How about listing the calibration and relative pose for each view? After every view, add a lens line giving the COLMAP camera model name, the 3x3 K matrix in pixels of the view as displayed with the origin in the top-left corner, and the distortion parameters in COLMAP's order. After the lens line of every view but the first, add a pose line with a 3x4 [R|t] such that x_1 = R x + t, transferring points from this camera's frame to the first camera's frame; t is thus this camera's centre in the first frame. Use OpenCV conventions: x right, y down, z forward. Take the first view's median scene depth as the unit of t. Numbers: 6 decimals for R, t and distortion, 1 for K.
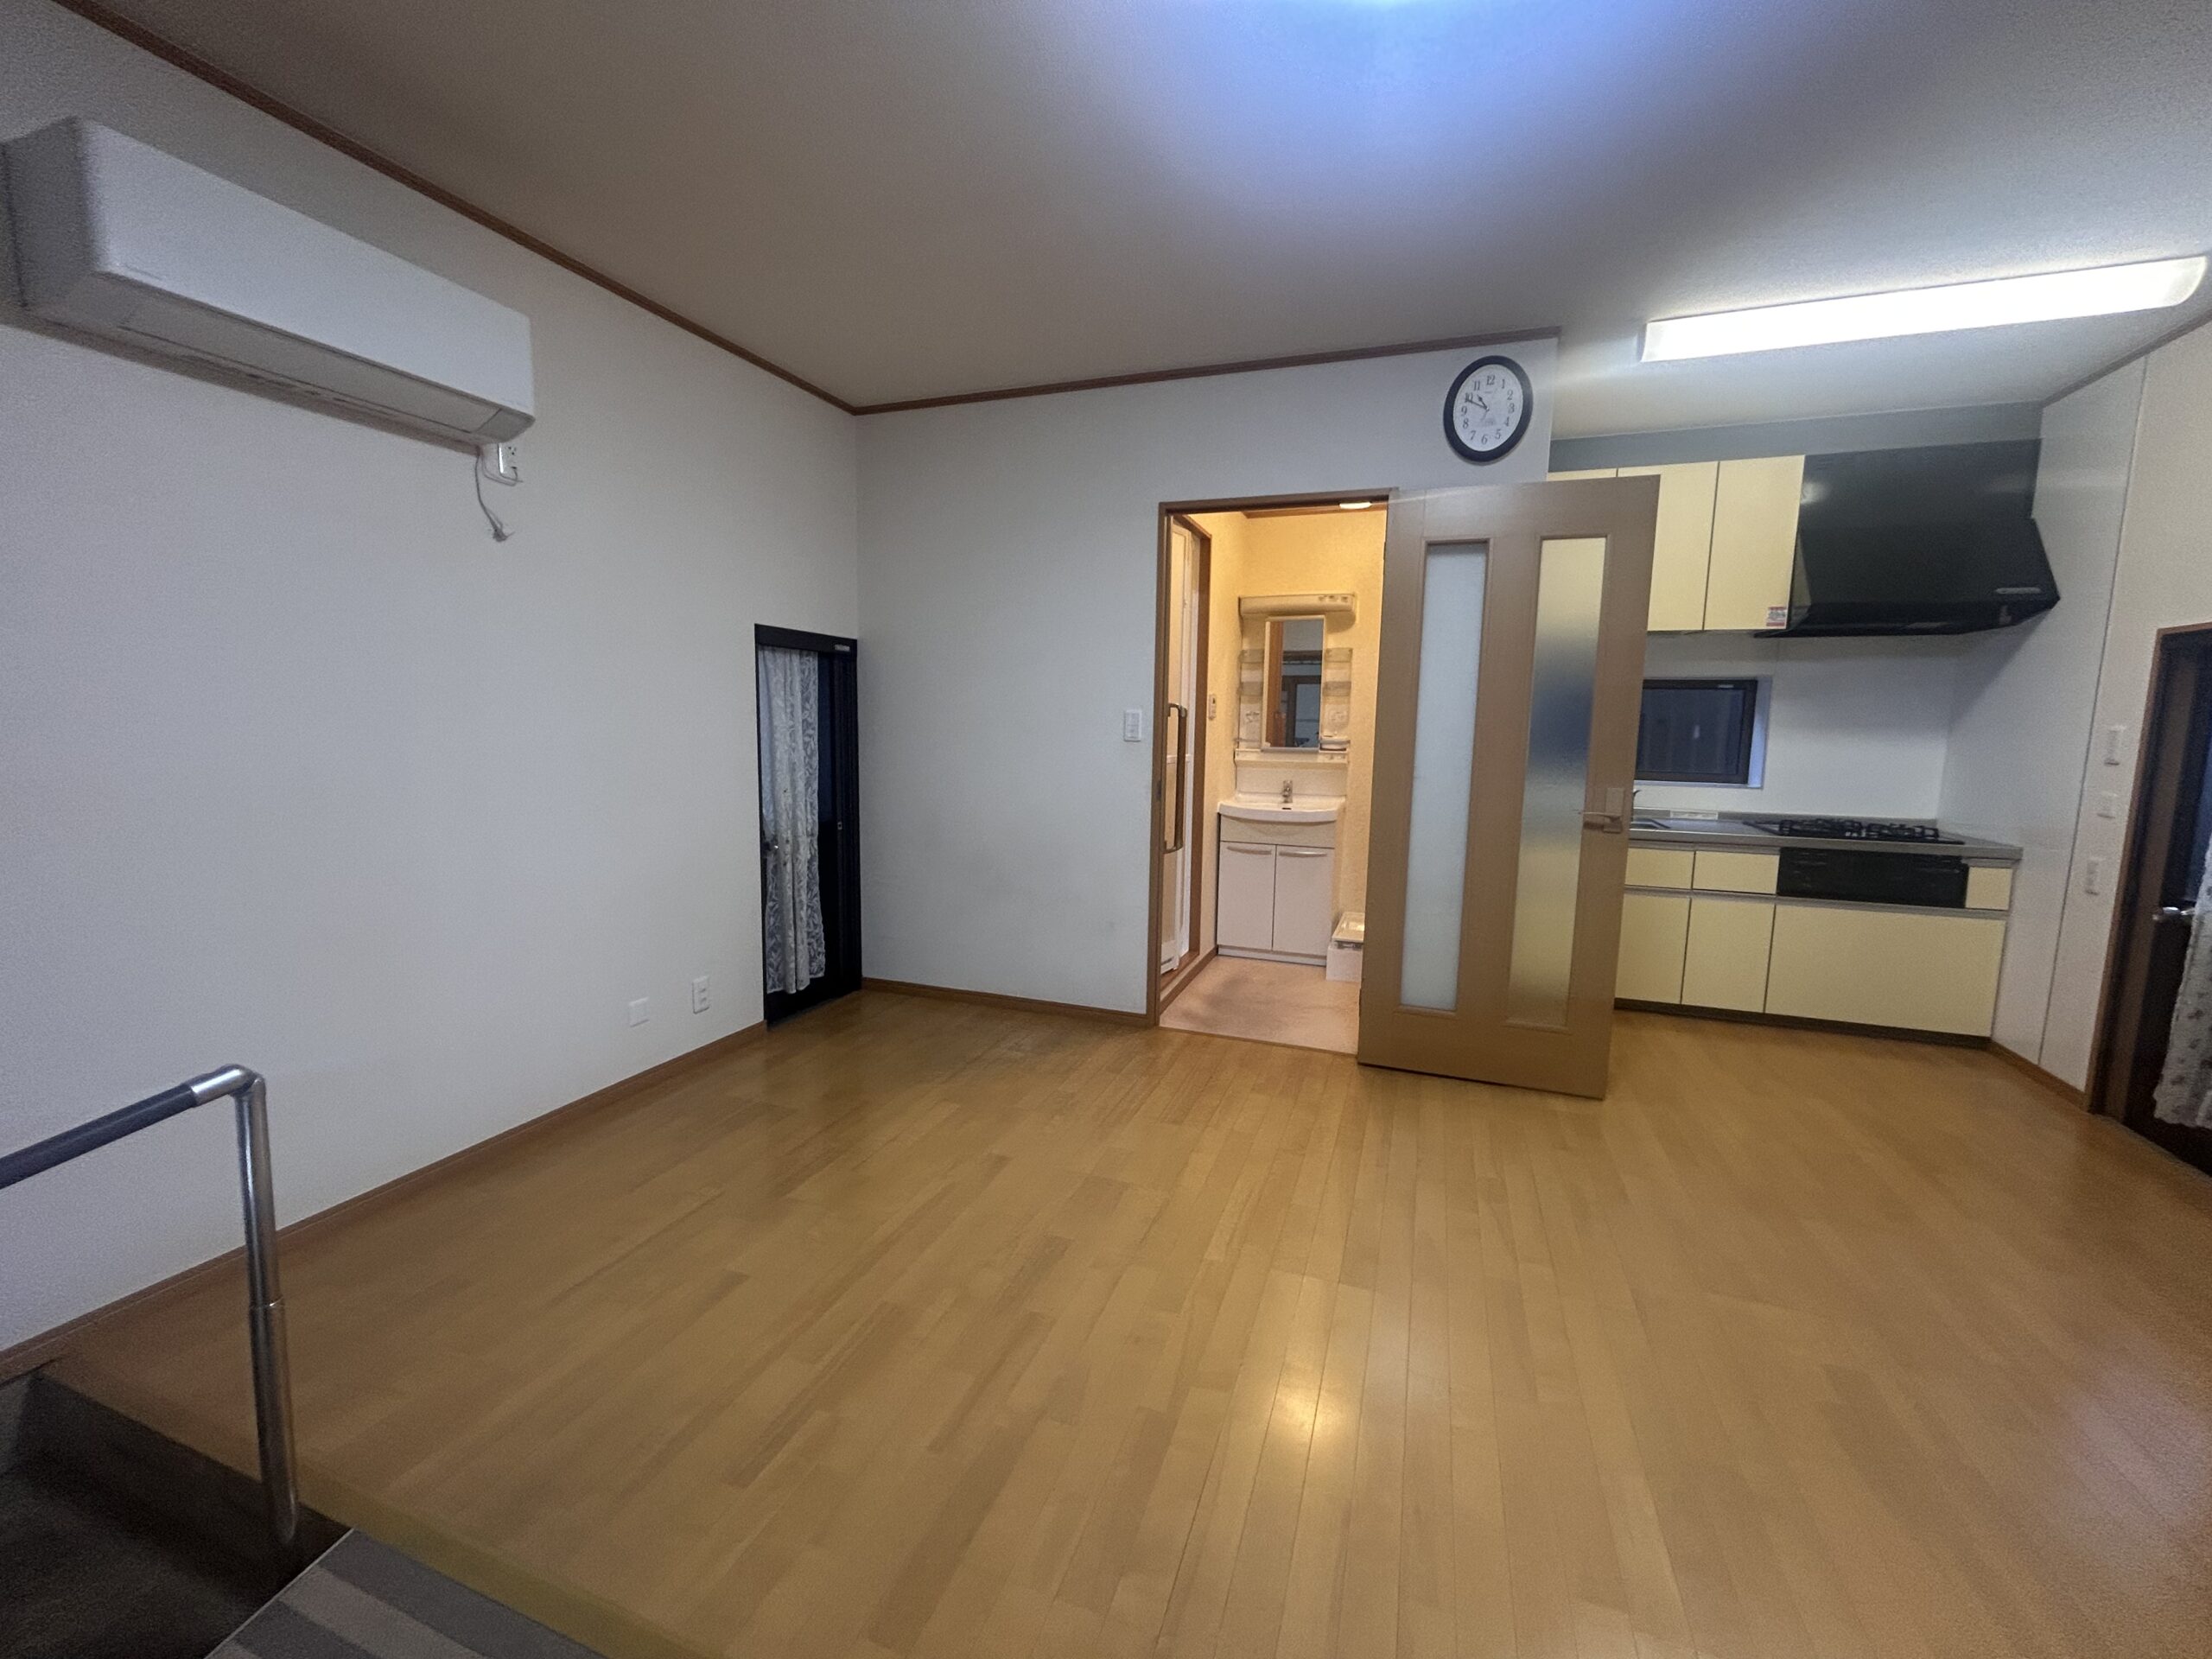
lens RADIAL K [[894.7, 0, 1106.0], [0, 894.7, 829.5], [0, 0, 1]] dist [0.001253, 0.000885]
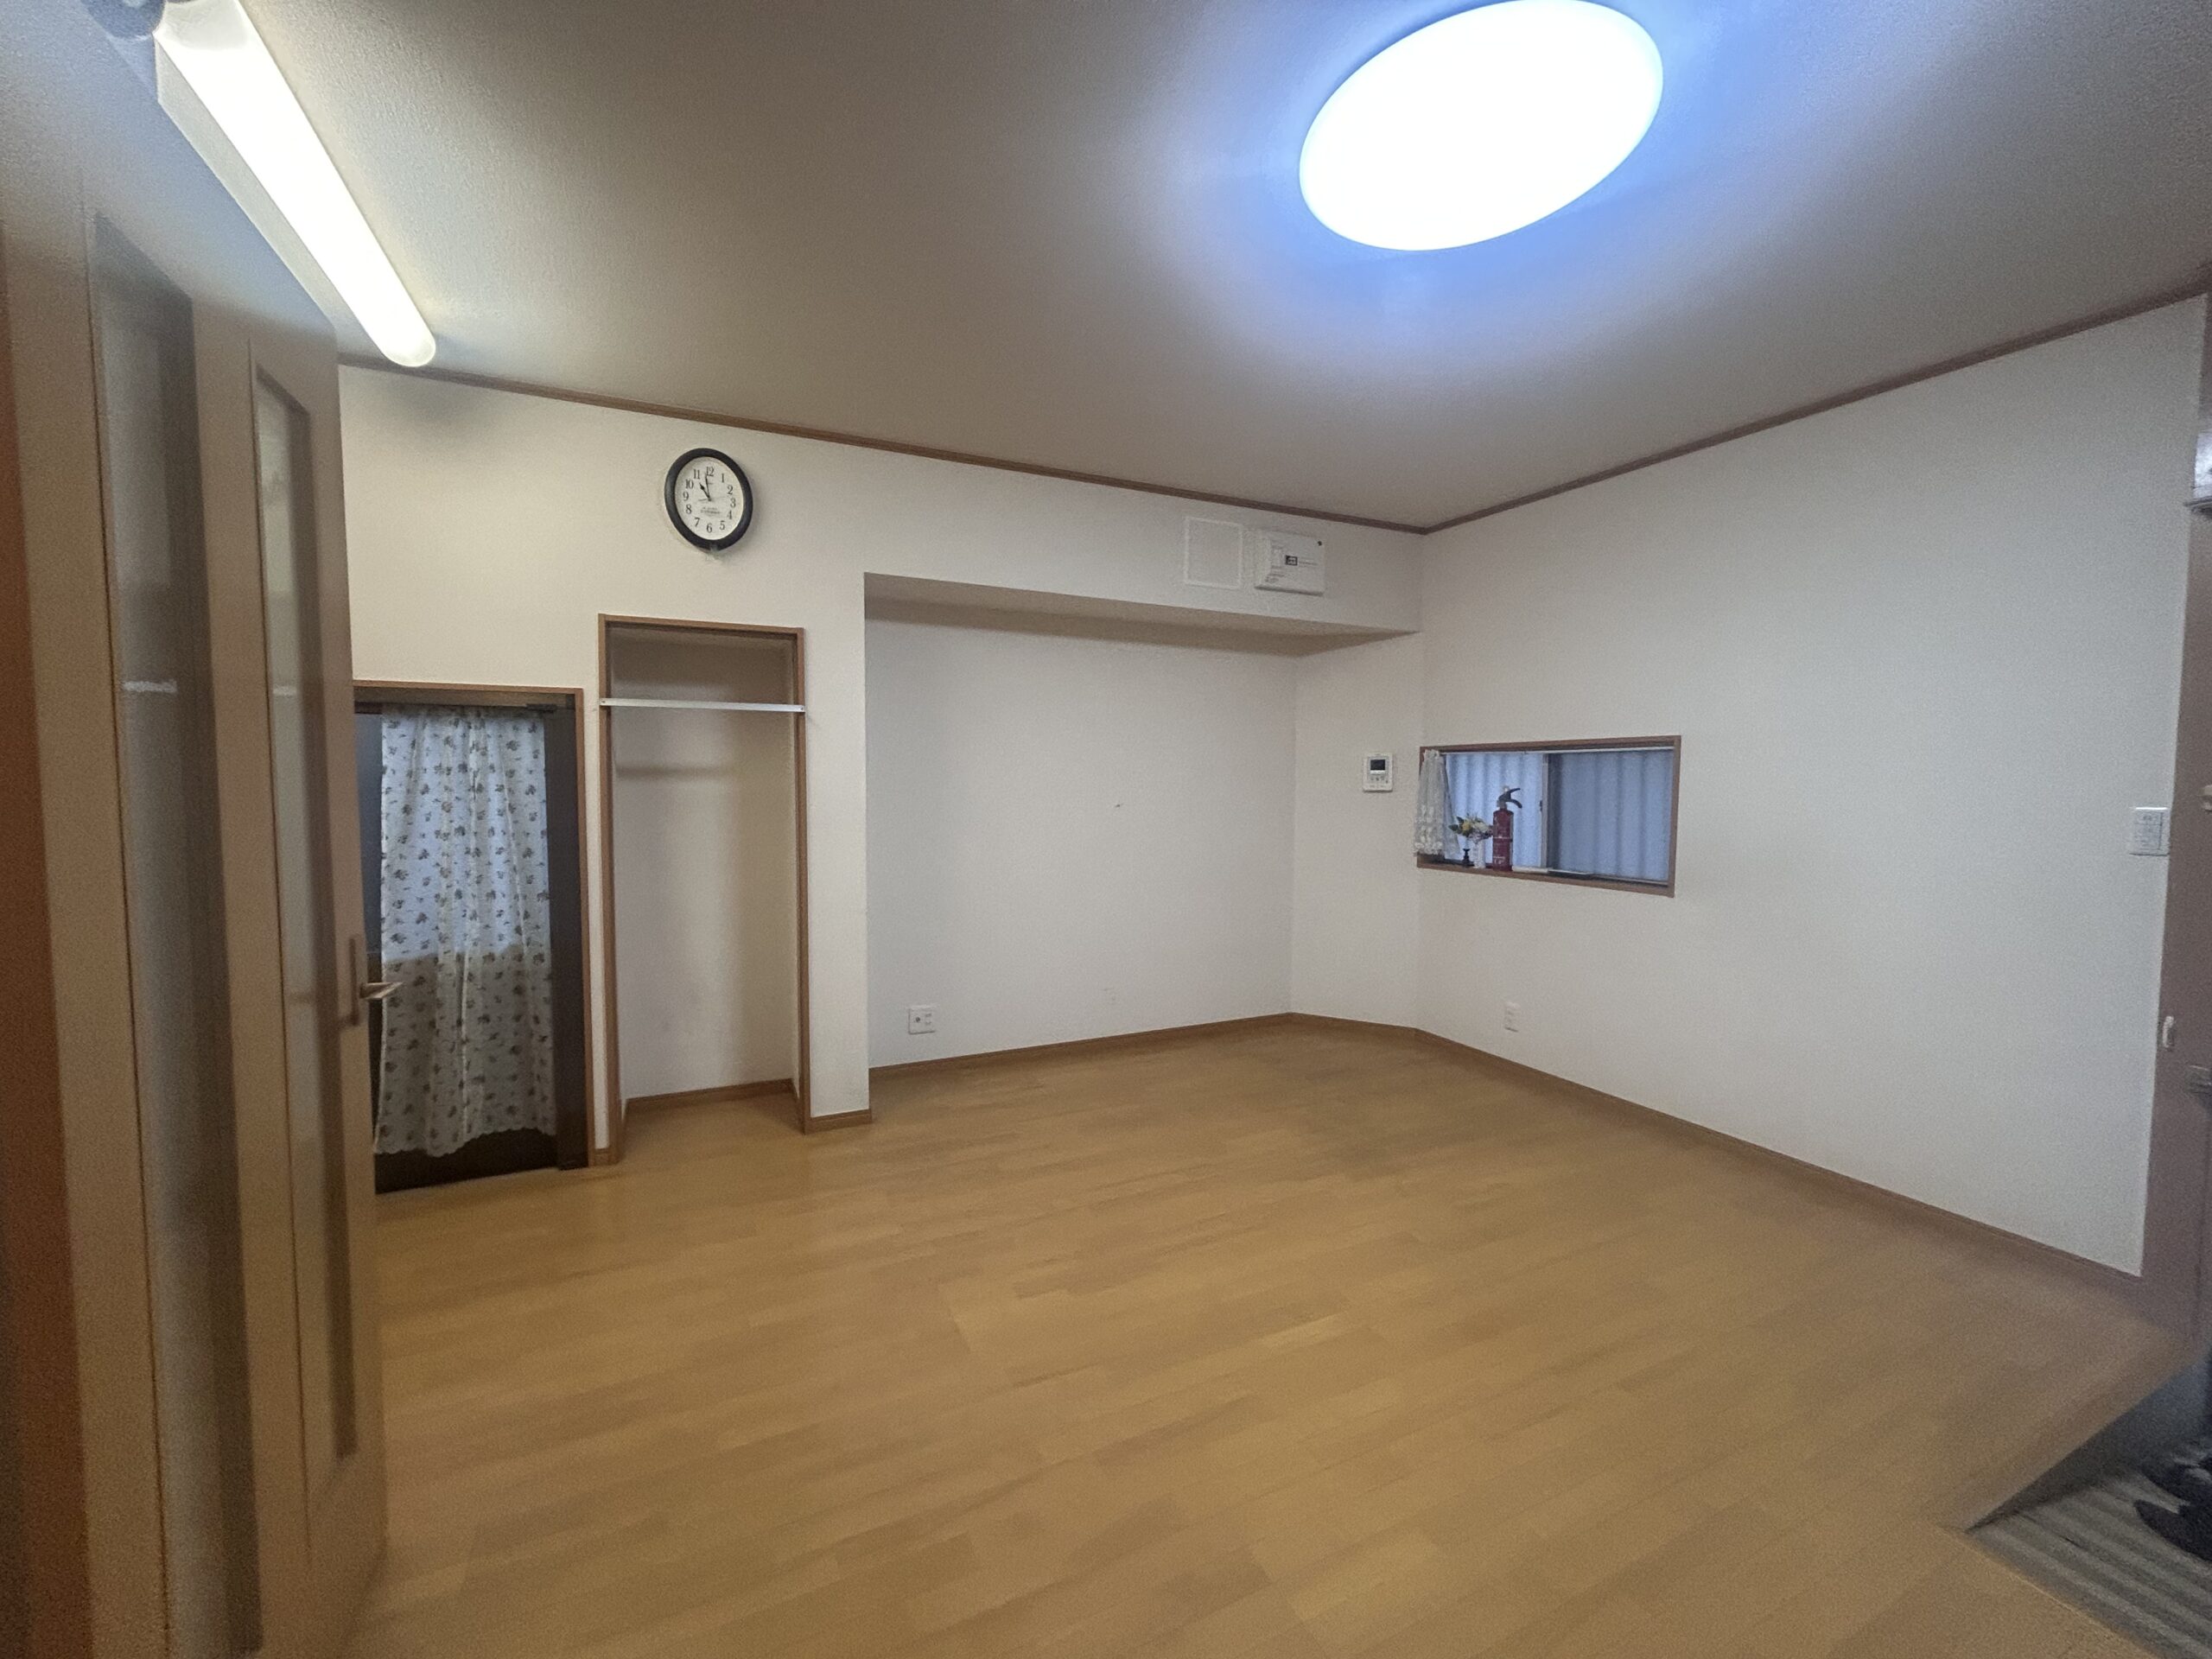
lens RADIAL K [[894.7, 0, 1106.0], [0, 894.7, 829.5], [0, 0, 1]] dist [0.001253, 0.000885]
pose [[-0.713992, -0.065755, 0.697060, -0.063945], [0.069684, 0.983963, 0.164196, -0.130580], [-0.696678, 0.165809, -0.697959, 0.871724]]
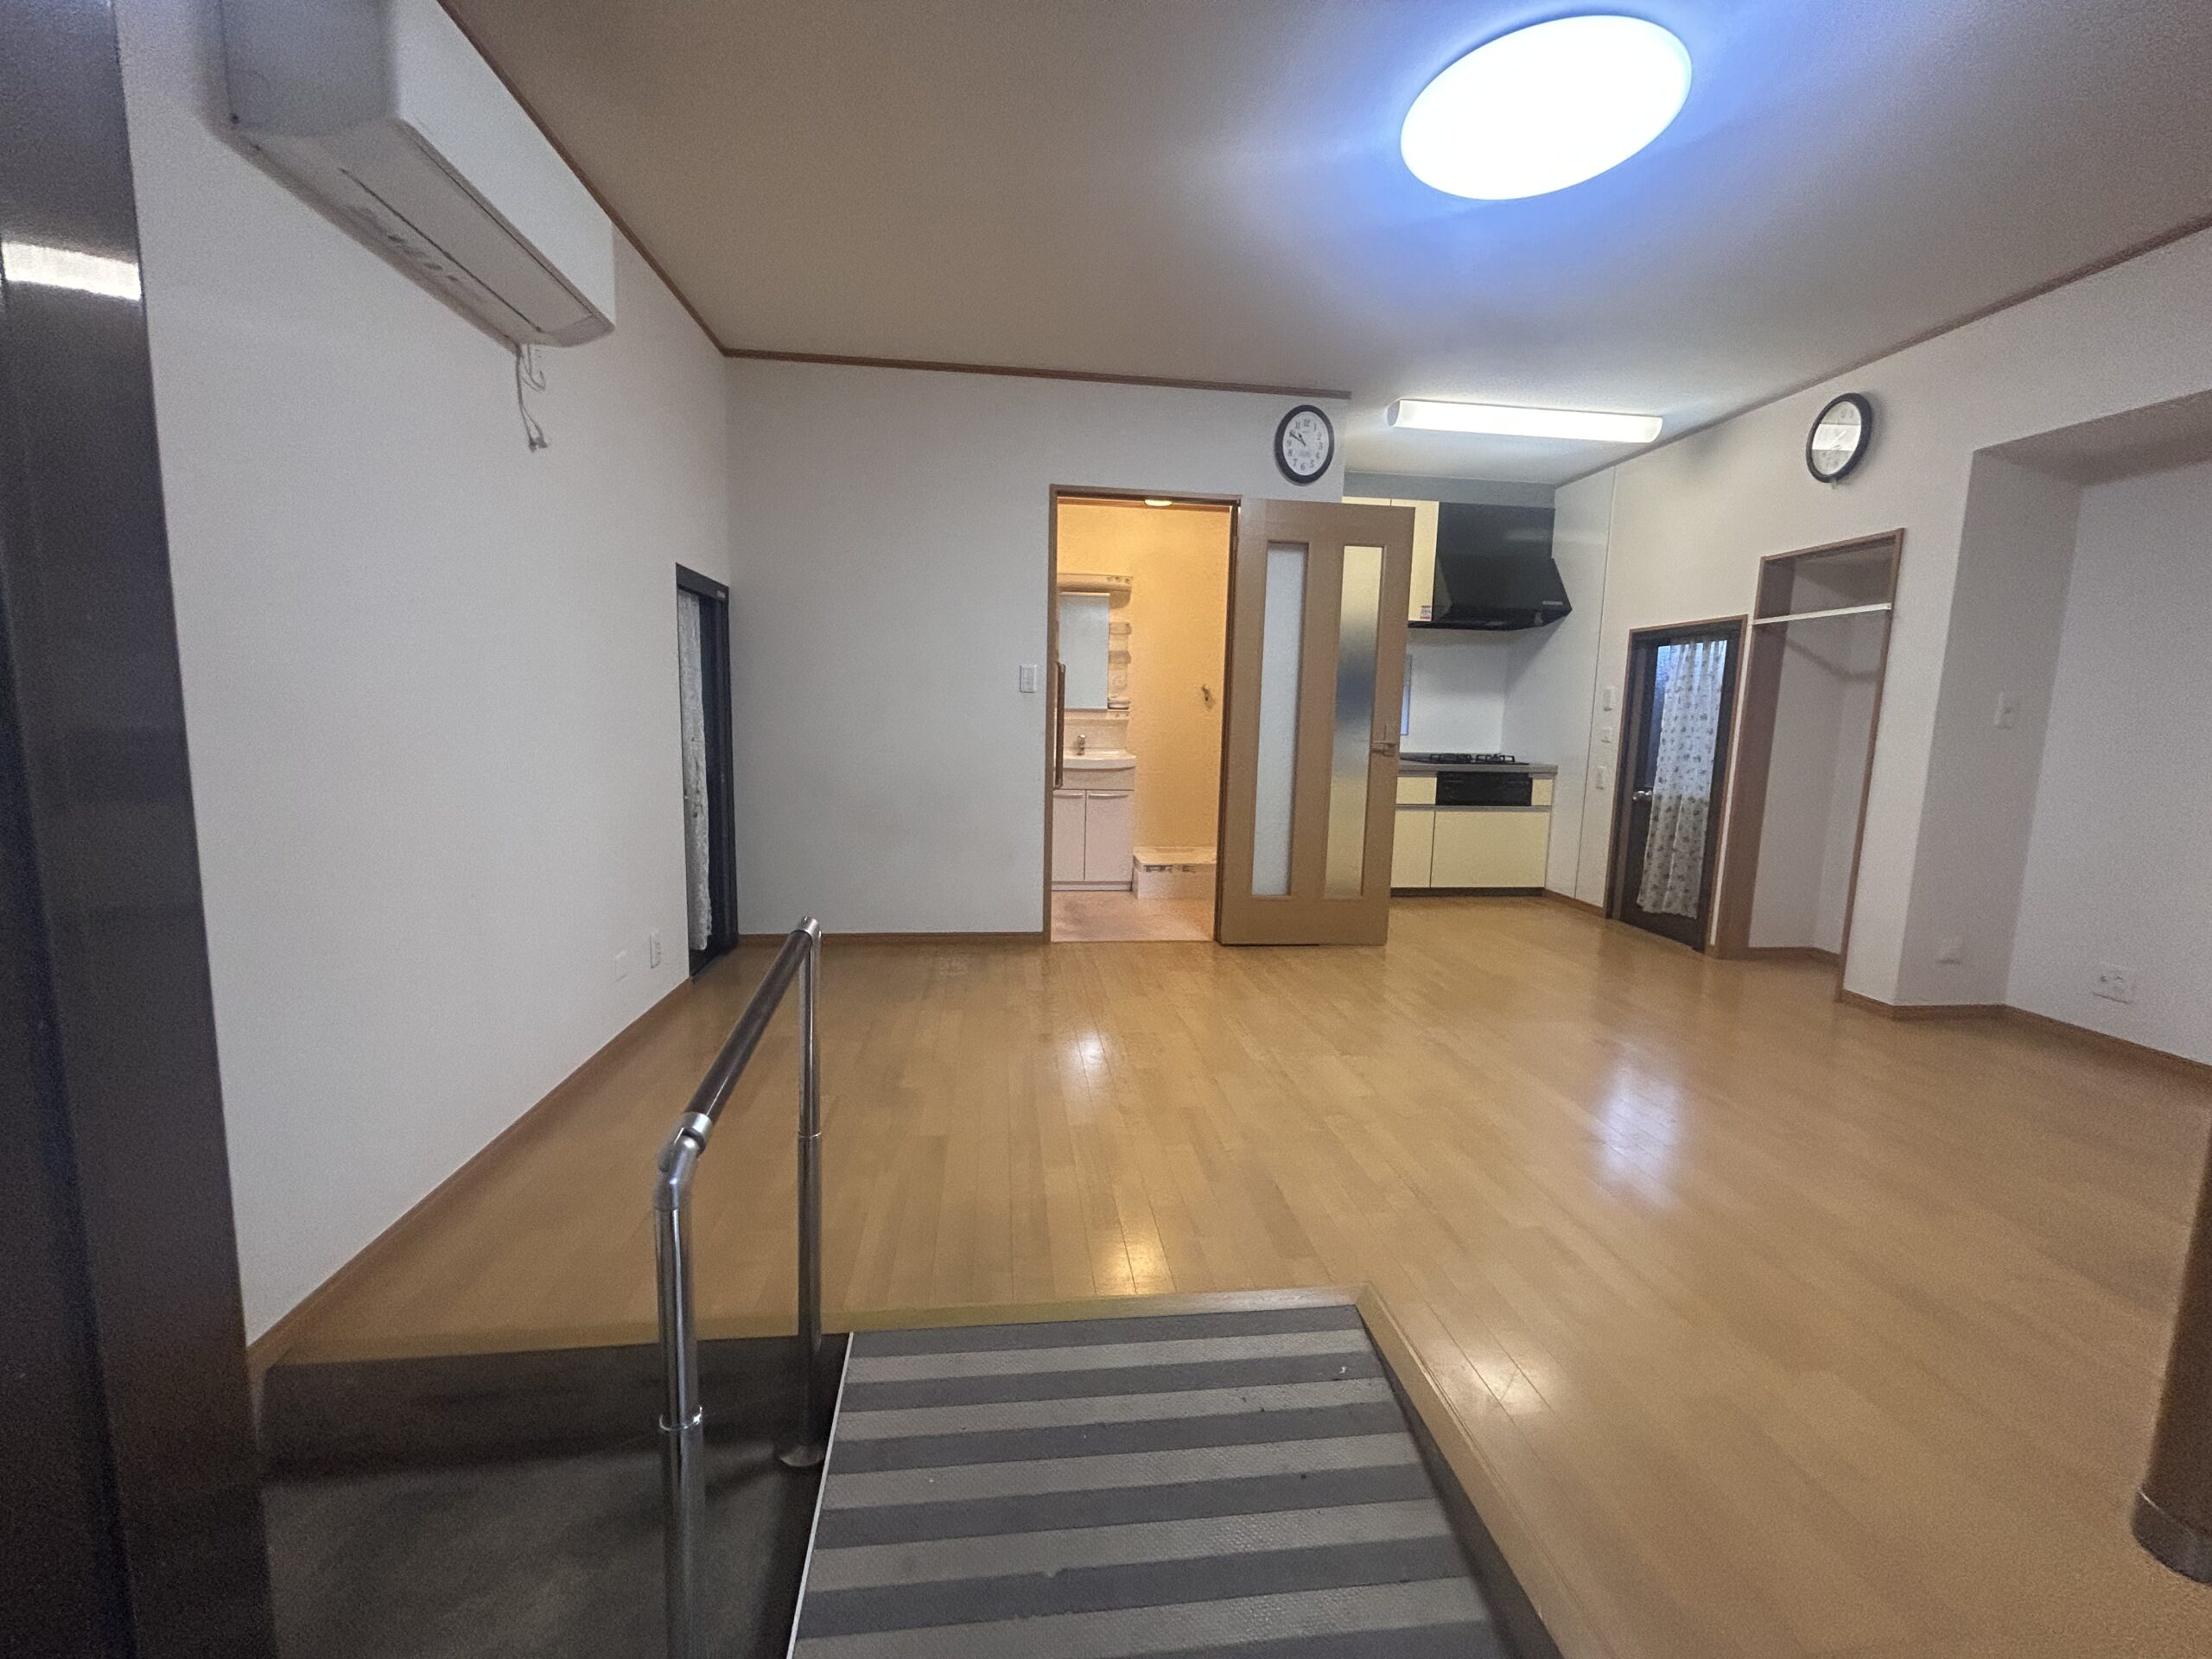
lens RADIAL K [[894.7, 0, 1106.0], [0, 894.7, 829.5], [0, 0, 1]] dist [0.001253, 0.000885]
pose [[0.893553, -0.055684, 0.445491, -0.404960], [0.048800, 0.998446, 0.026918, 0.051255], [-0.446297, -0.002313, 0.894882, -0.065398]]
